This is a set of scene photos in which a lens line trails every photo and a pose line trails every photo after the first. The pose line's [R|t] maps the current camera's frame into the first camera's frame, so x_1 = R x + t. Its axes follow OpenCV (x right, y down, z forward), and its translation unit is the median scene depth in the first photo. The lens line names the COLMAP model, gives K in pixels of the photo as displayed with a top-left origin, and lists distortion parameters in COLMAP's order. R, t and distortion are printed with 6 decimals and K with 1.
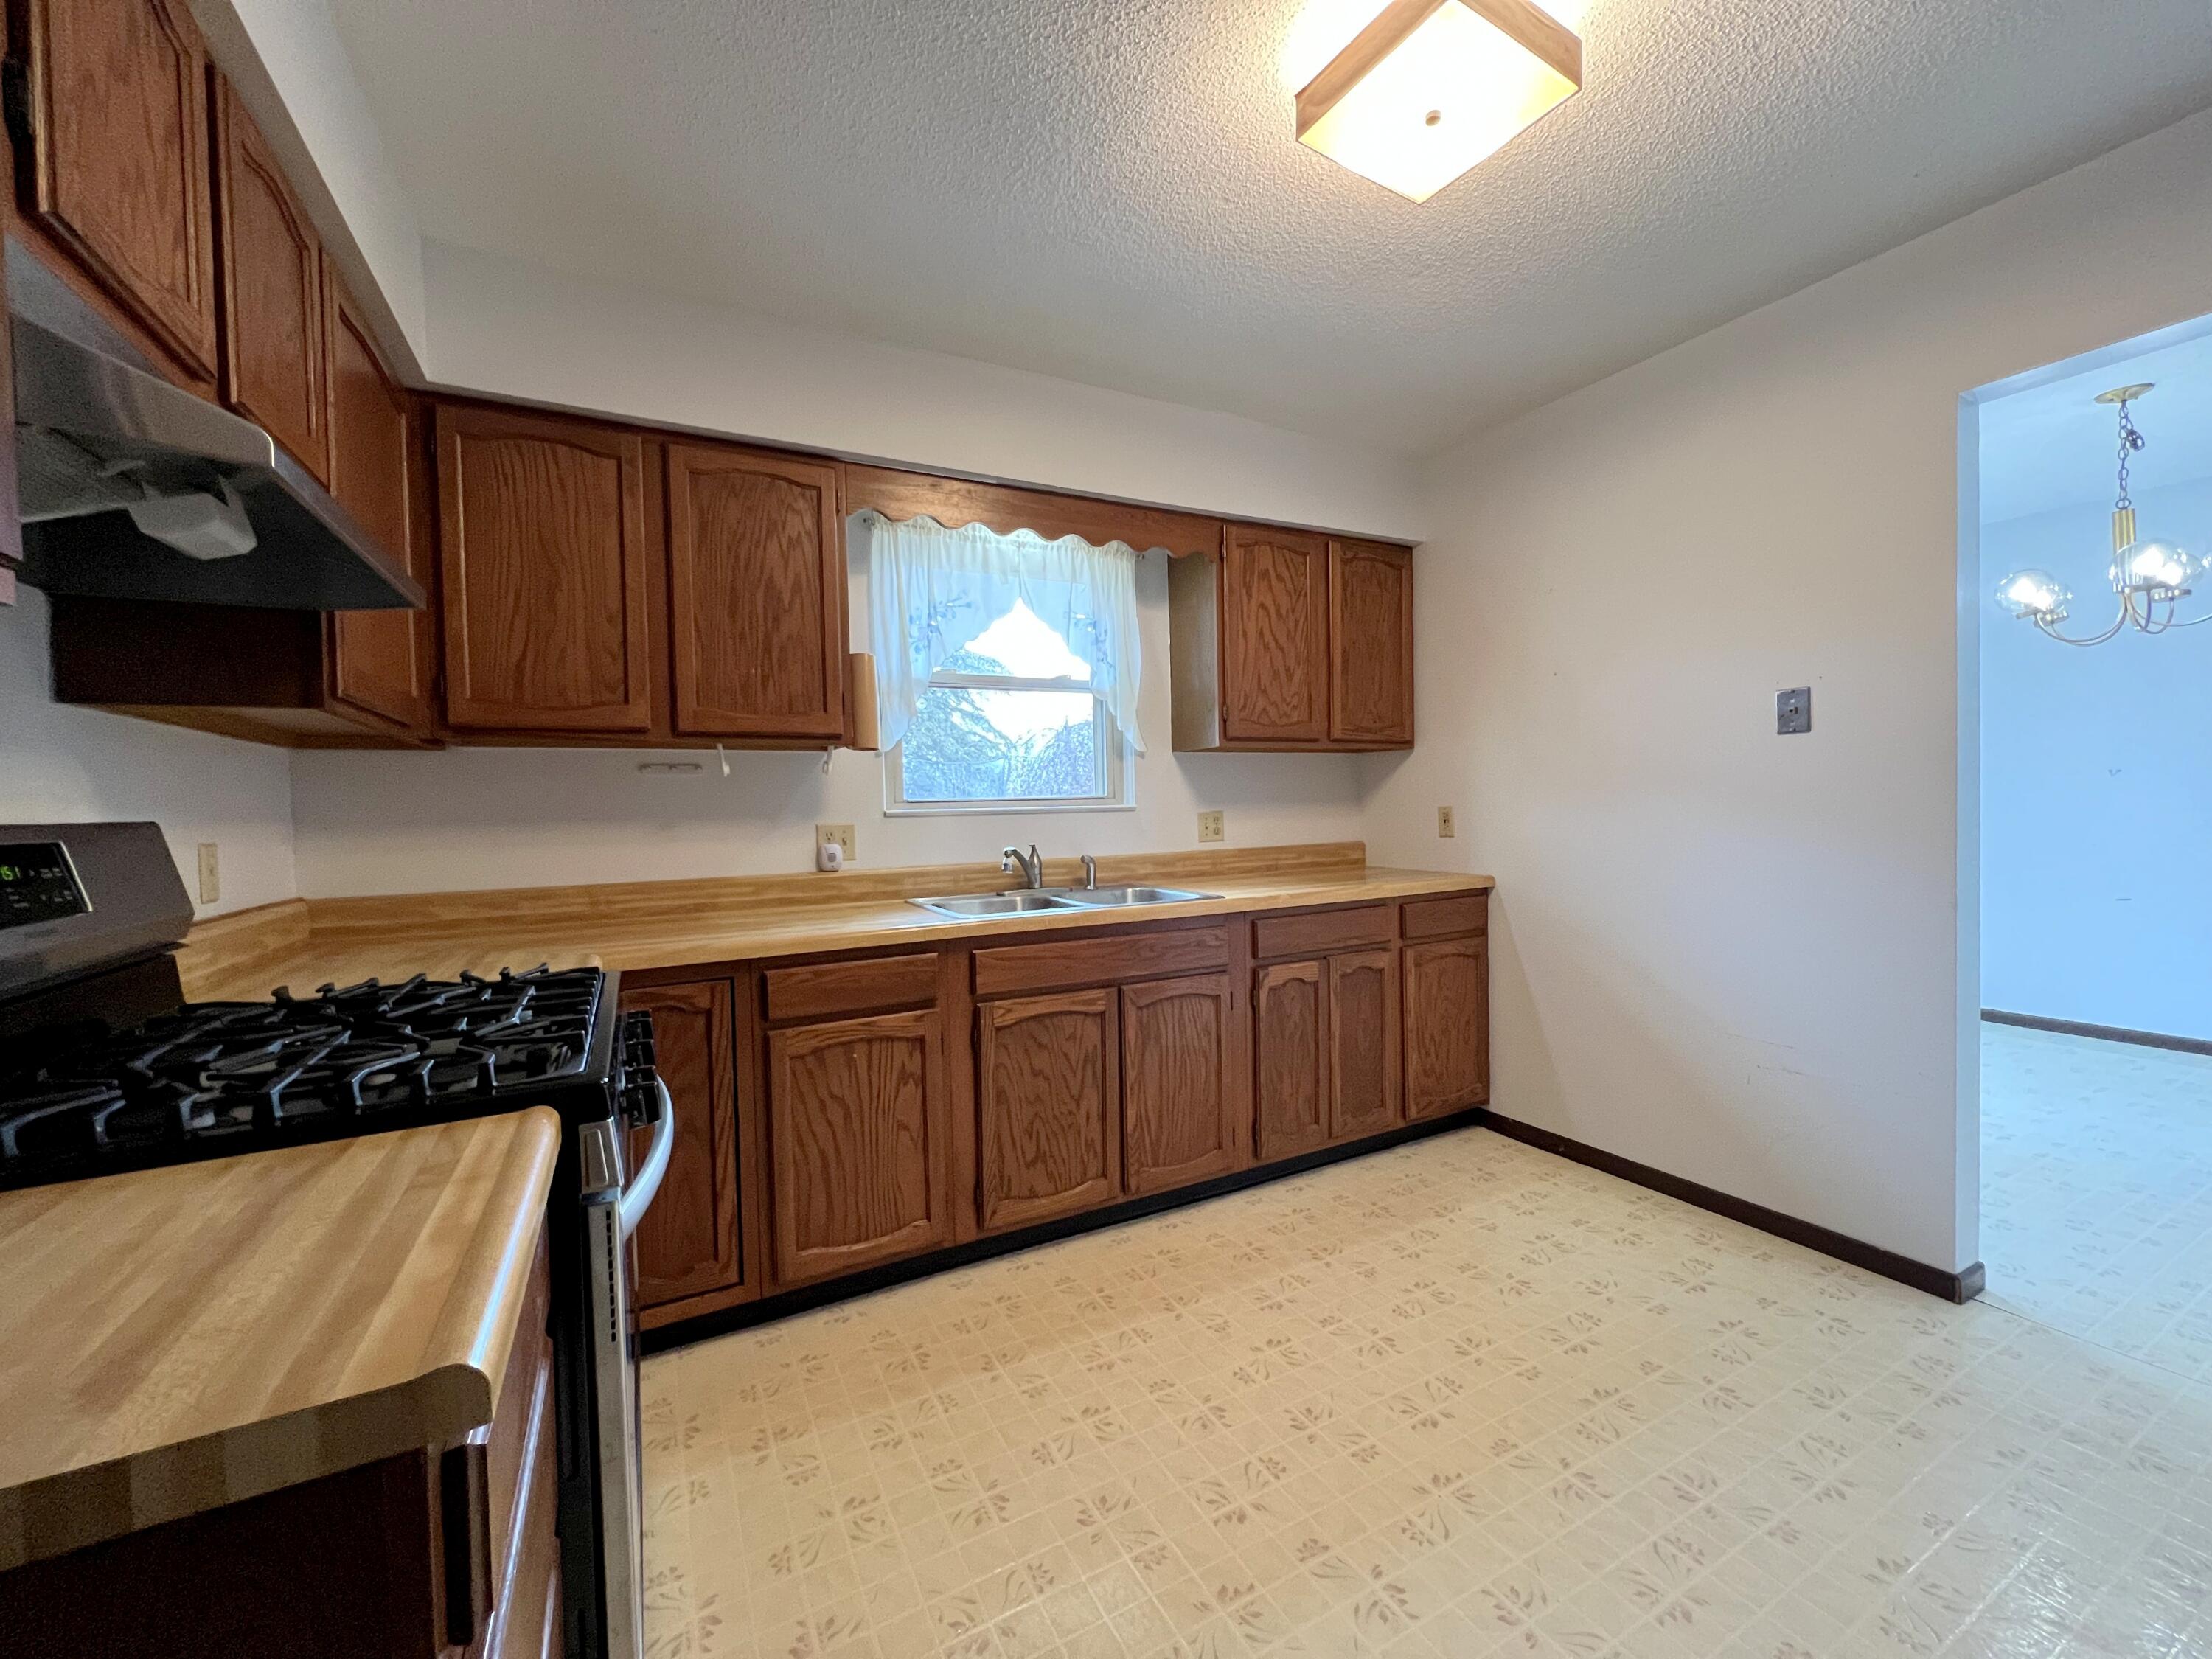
lens RADIAL K [[876.3, 0, 1104.4], [0, 876.3, 830.8], [0, 0, 1]] dist [-0.002086, -0.000556]
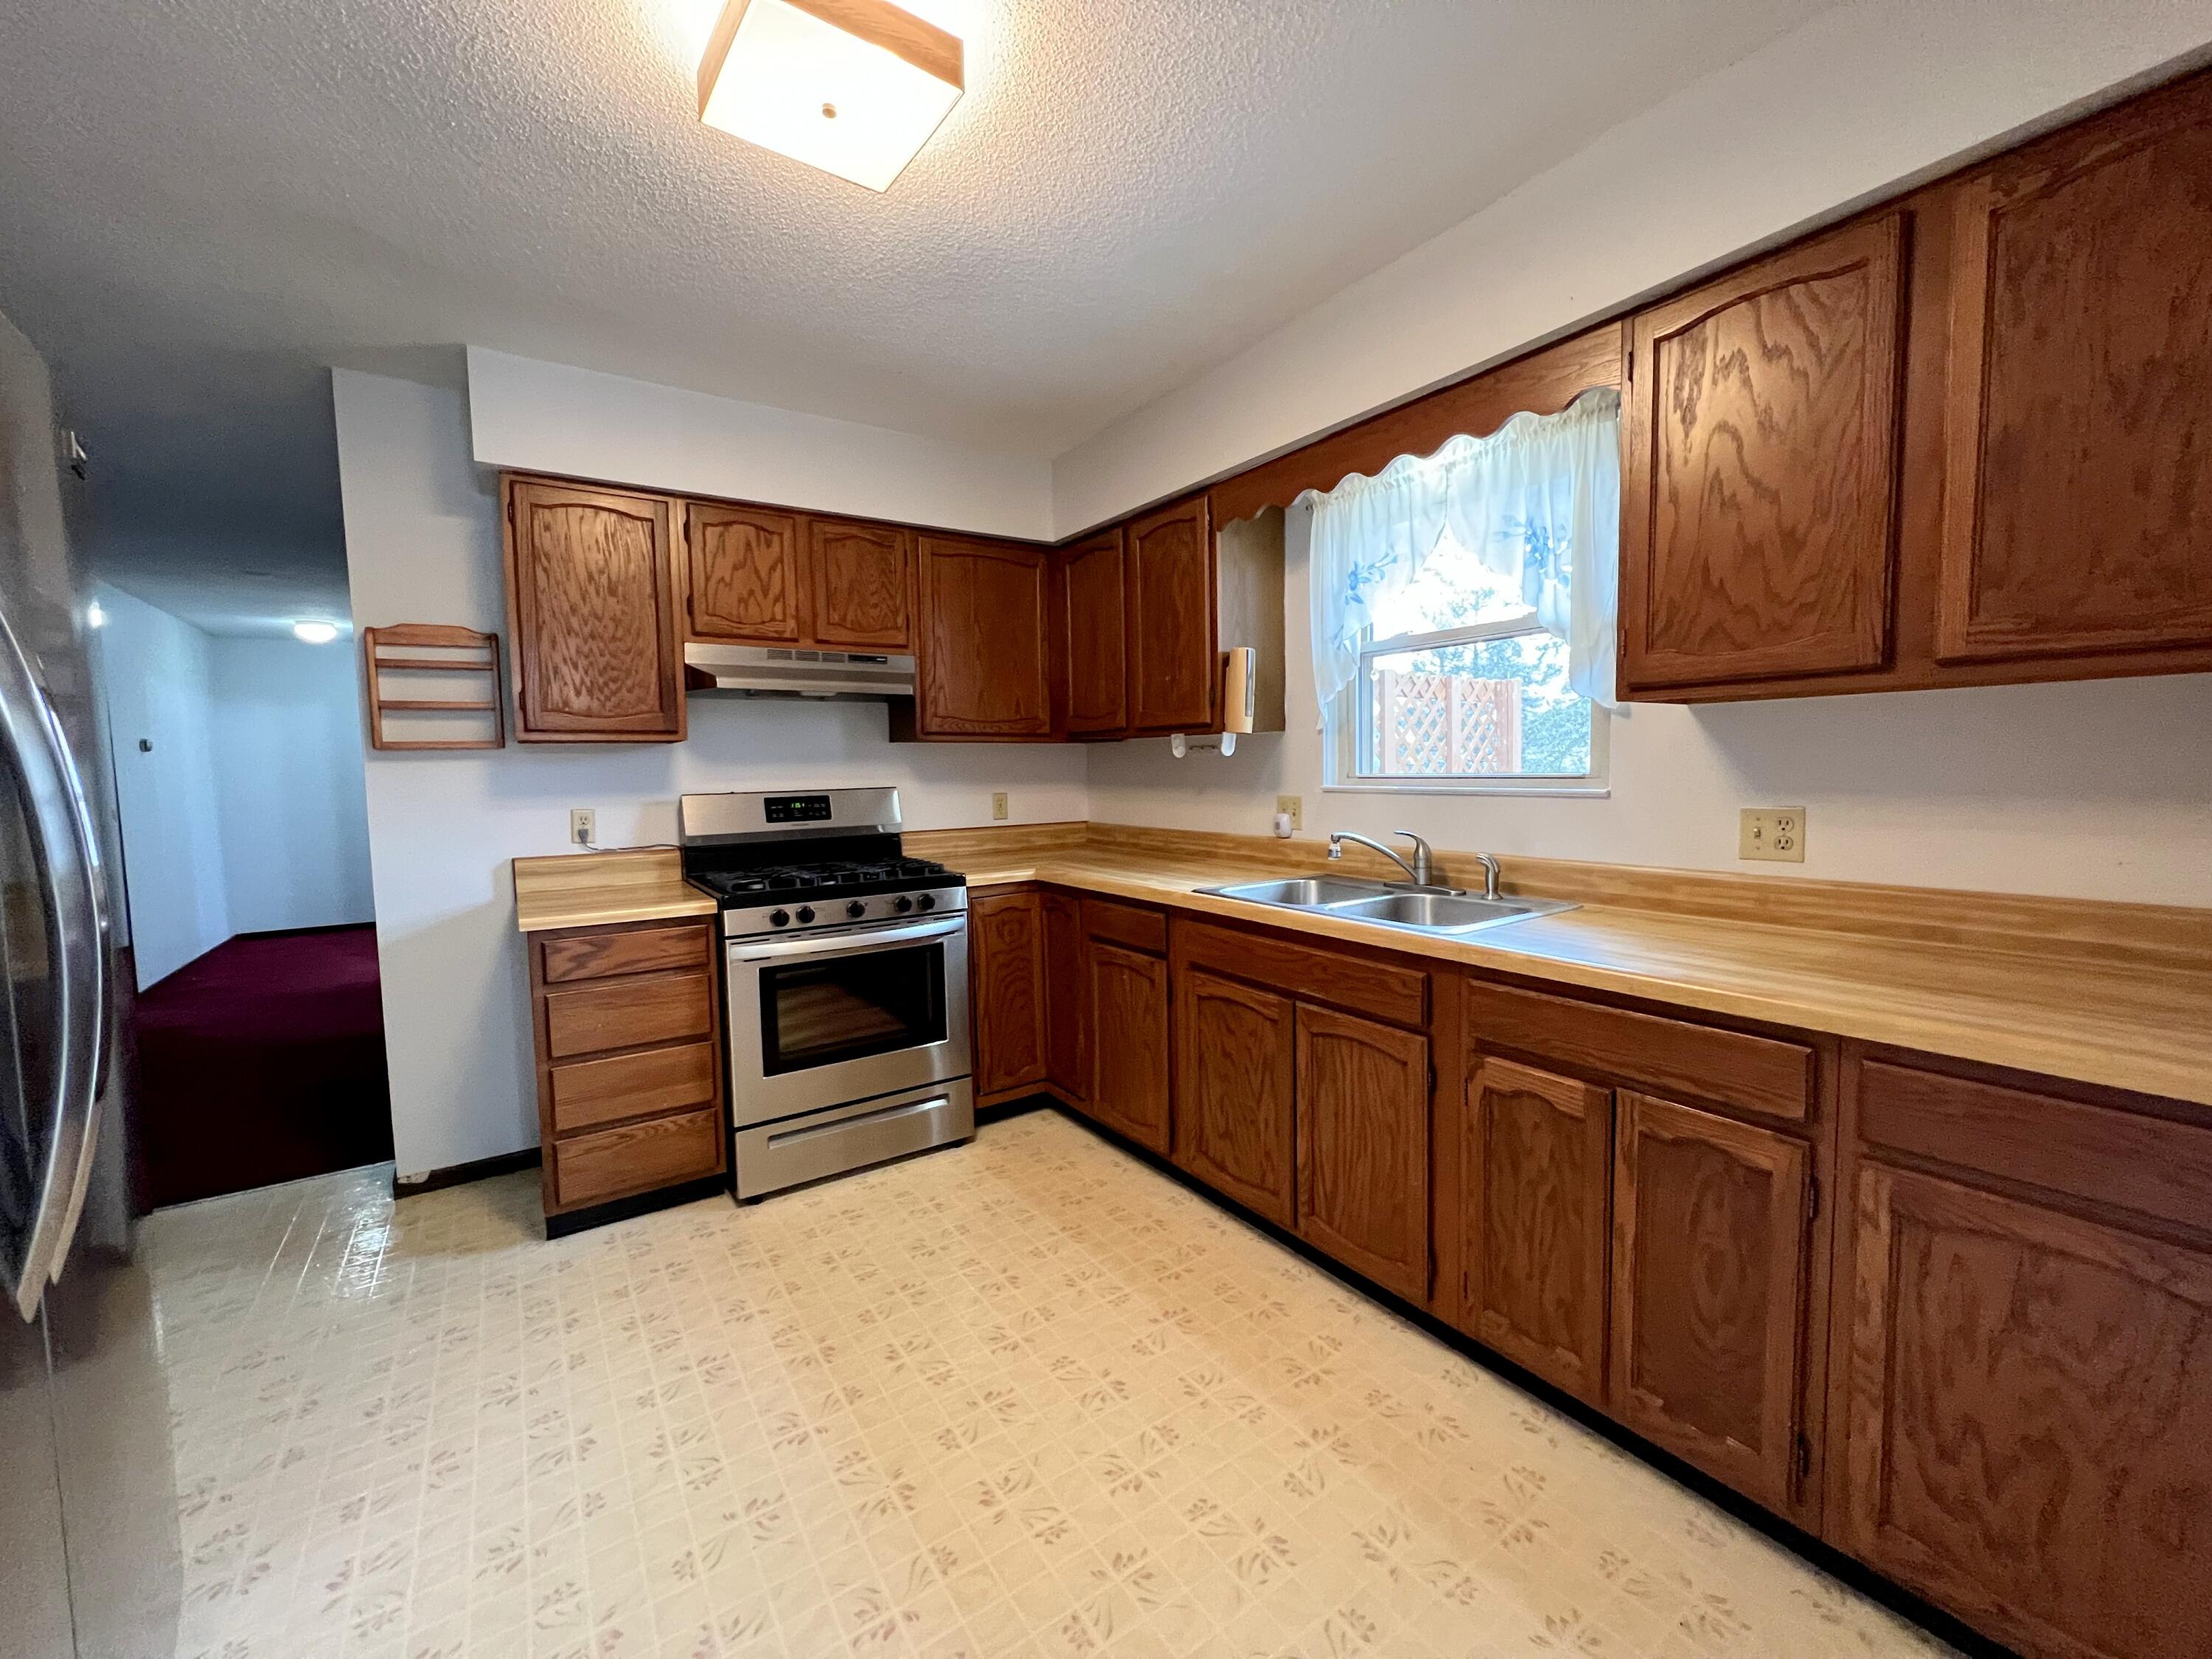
lens RADIAL K [[876.3, 0, 1104.4], [0, 876.3, 830.8], [0, 0, 1]] dist [-0.002086, -0.000556]
pose [[0.113177, 0.095491, -0.988975, 0.765466], [-0.014654, 0.995423, 0.094437, -0.065419], [0.993467, 0.003805, 0.114059, 0.635741]]
